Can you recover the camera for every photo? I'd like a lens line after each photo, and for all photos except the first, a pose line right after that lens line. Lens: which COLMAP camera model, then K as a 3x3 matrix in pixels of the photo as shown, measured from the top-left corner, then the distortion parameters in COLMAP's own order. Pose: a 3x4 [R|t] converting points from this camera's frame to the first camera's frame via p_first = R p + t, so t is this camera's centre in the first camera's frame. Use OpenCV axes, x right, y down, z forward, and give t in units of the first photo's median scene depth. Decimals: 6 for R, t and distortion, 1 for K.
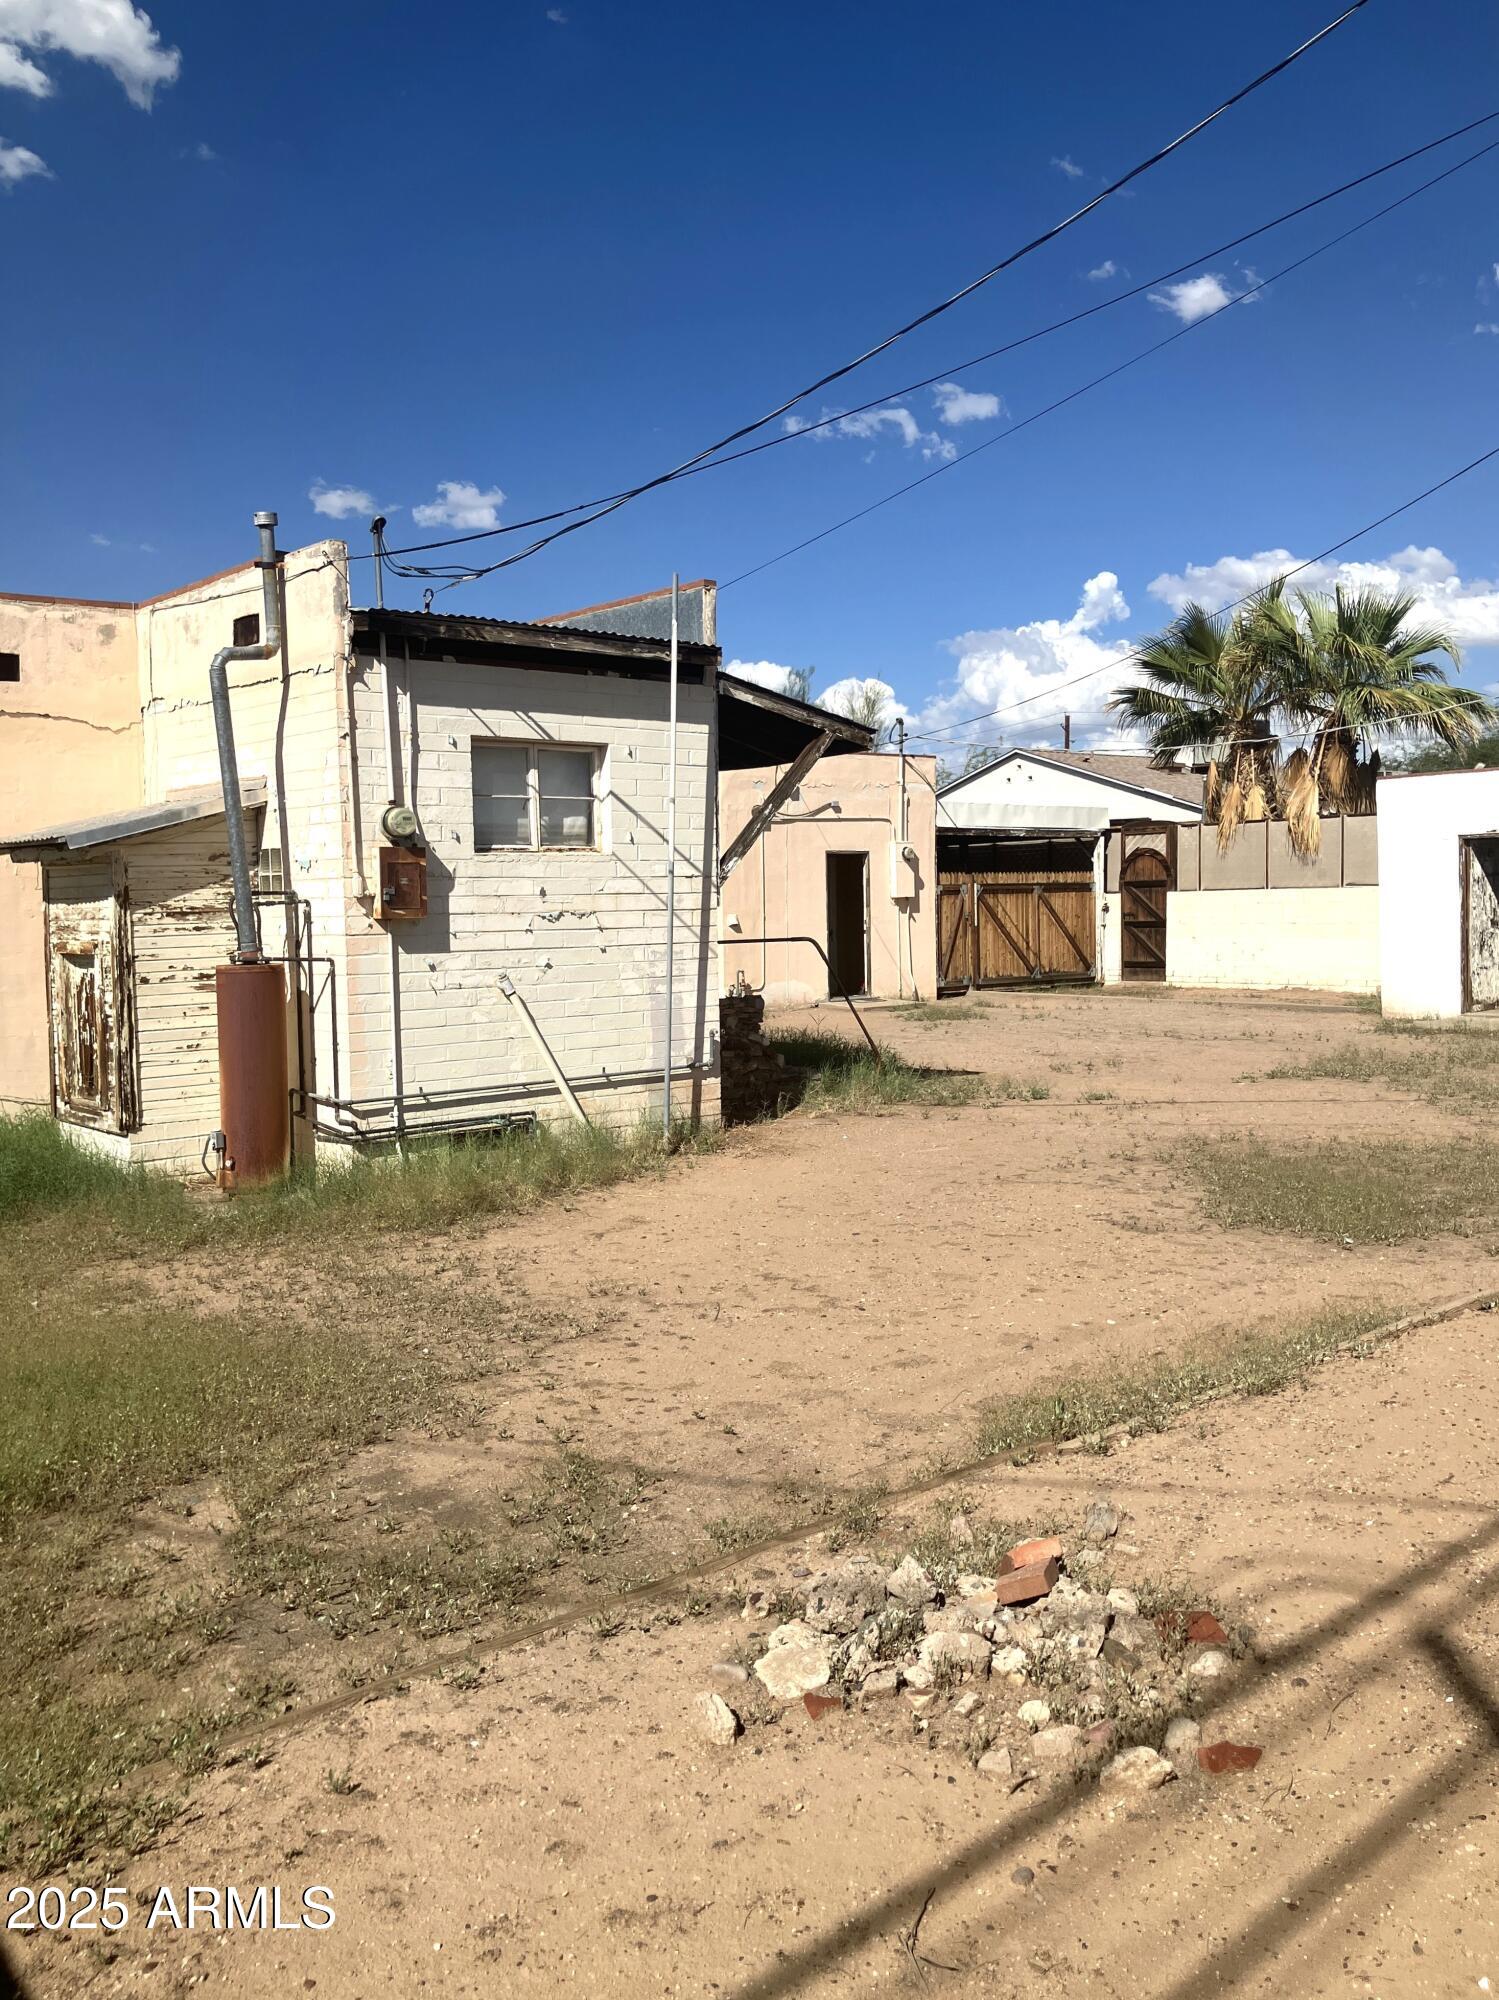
lens RADIAL K [[1654.8, 0, 739.8], [0, 1654.8, 1003.3], [0, 0, 1]] dist [0.010478, 0.001566]
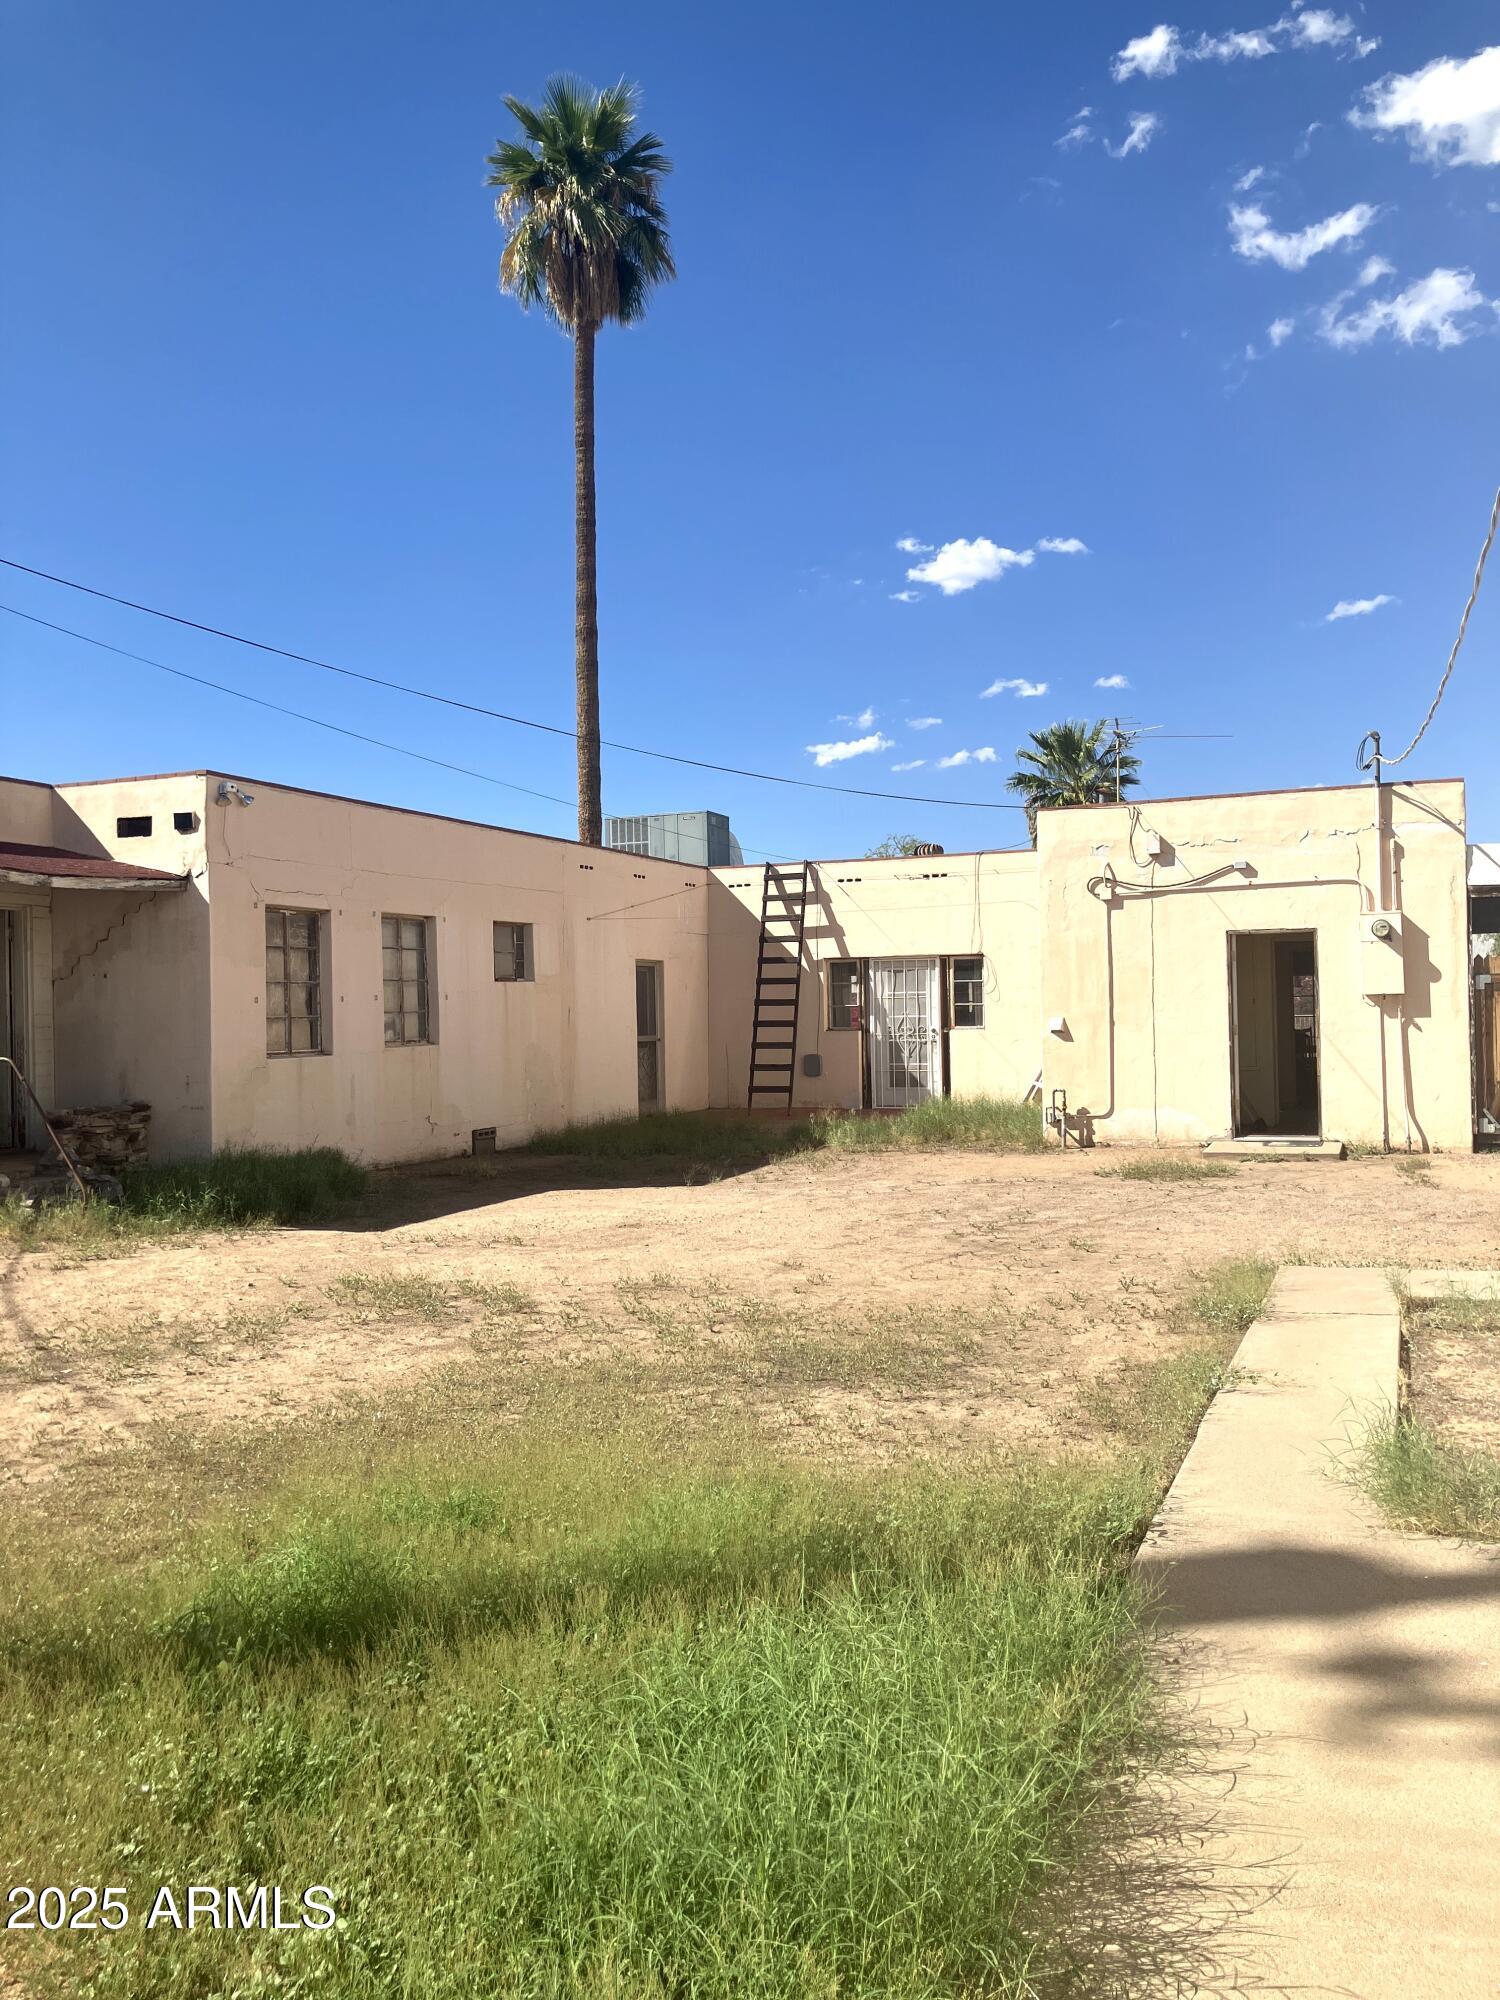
lens RADIAL K [[1621.5, 0, 817.9], [0, 1621.5, 991.5], [0, 0, 1]] dist [0.002414, -0.075154]
pose [[0.503343, 0.003816, -0.864078, 0.506810], [-0.045451, 0.998723, -0.022065, -0.036967], [0.862890, 0.050380, 0.502874, 0.432684]]
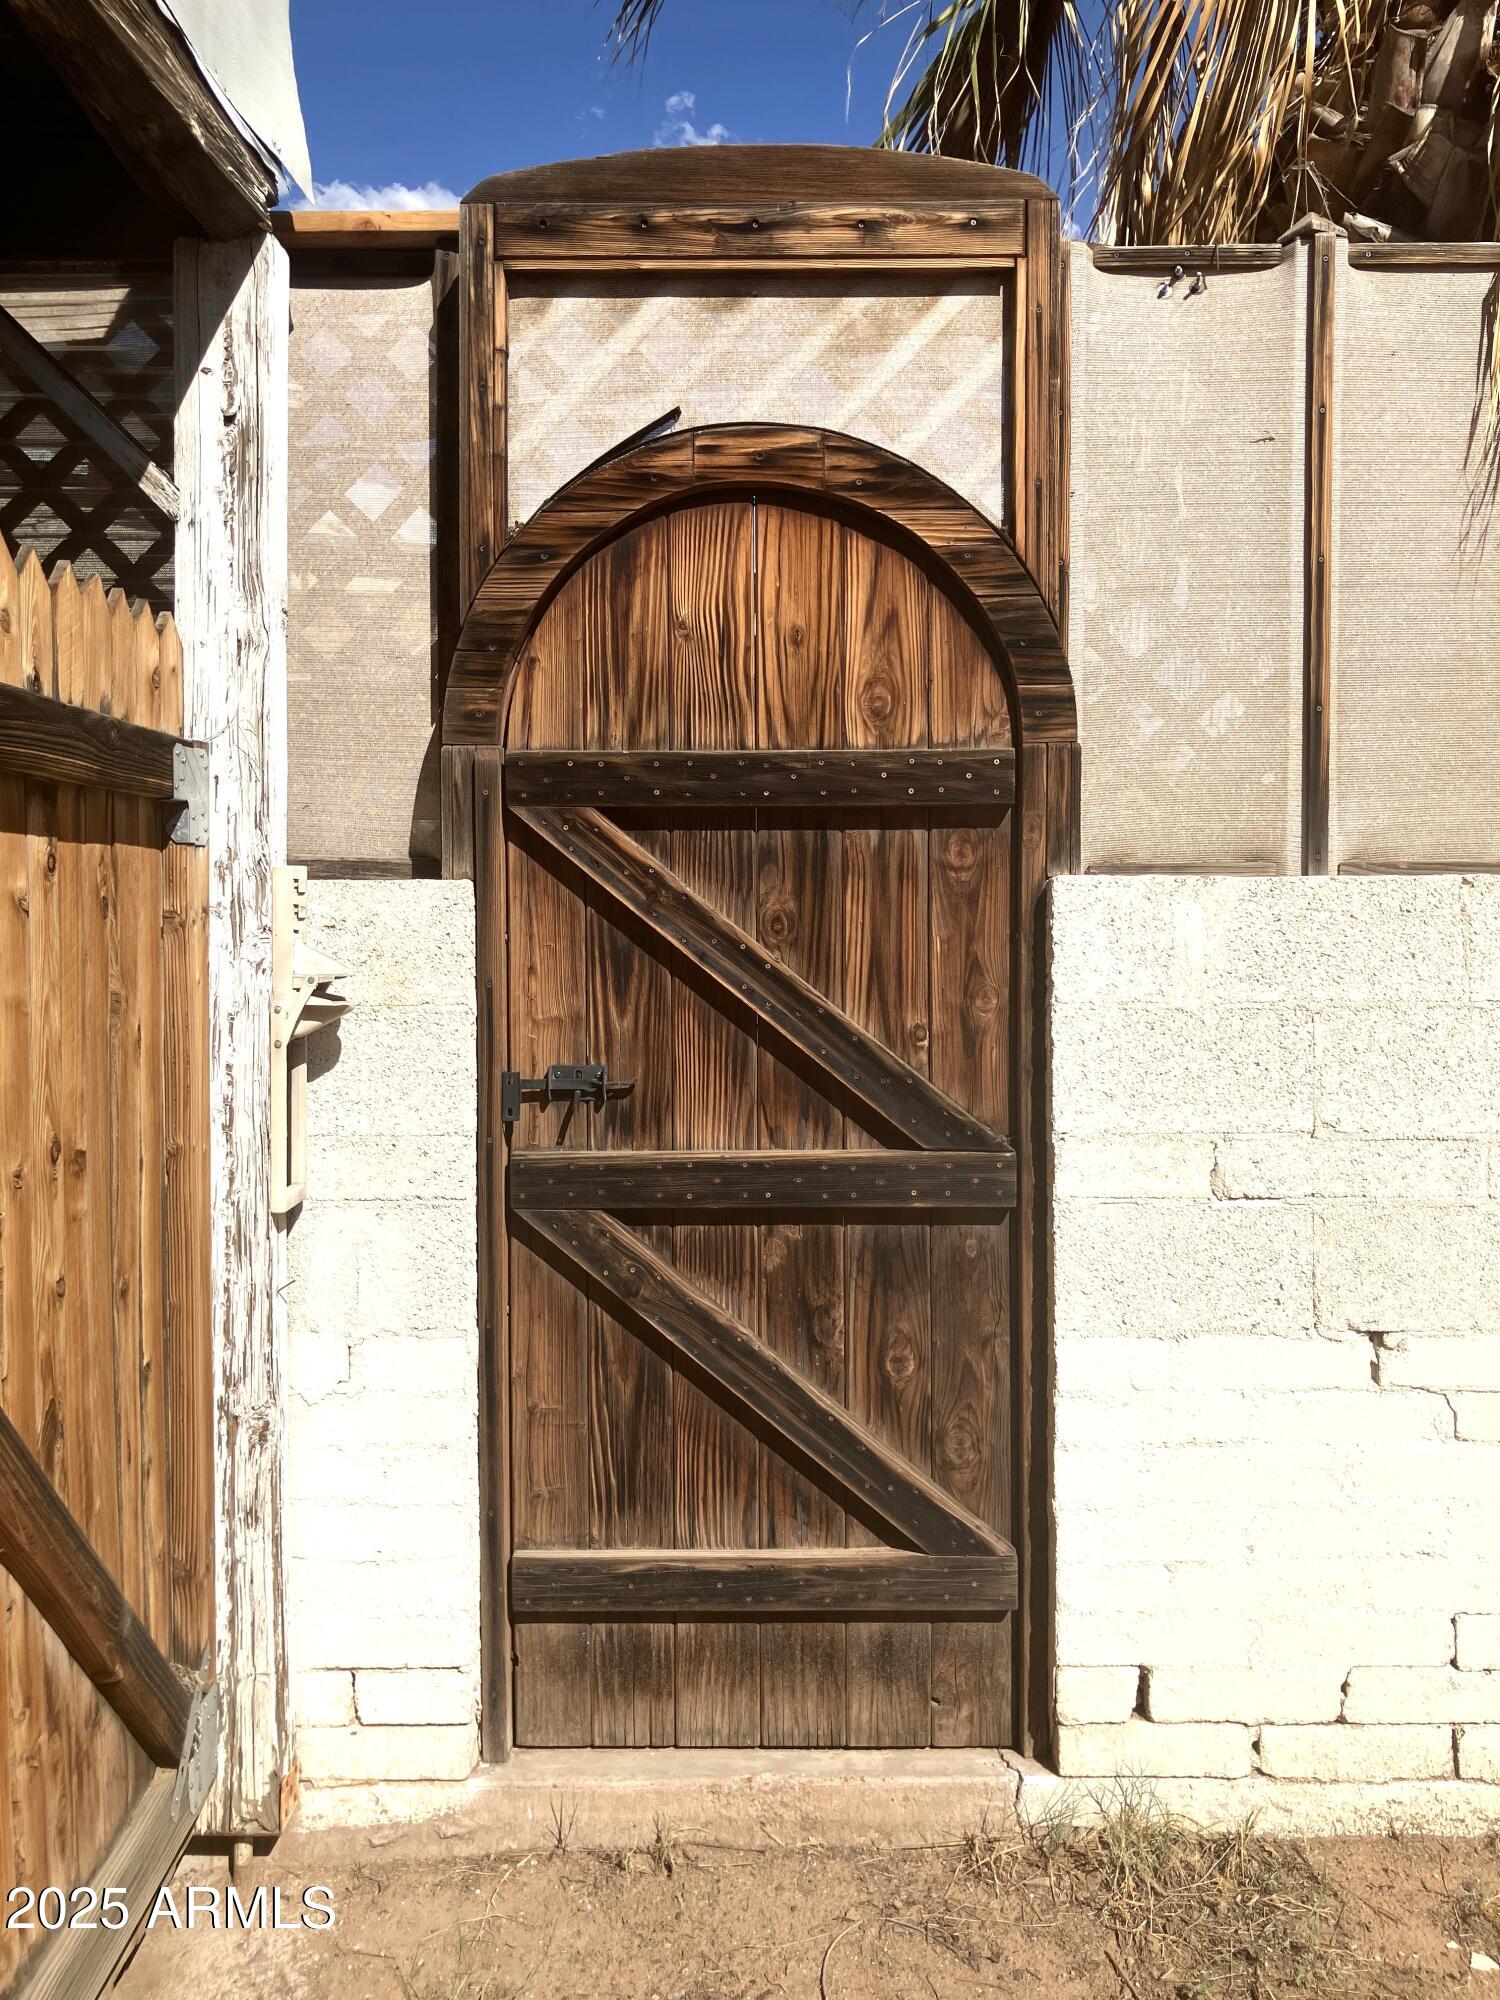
lens RADIAL K [[1632.5, 0, 750.0], [0, 1632.5, 1000.0], [0, 0, 1]] dist [0.017387, -0.065142]
pose [[0.637060, -0.022393, 0.770489, 0.176387], [0.033350, 0.999443, 0.001473, -0.062447], [-0.770092, 0.024757, 0.637452, 0.982181]]
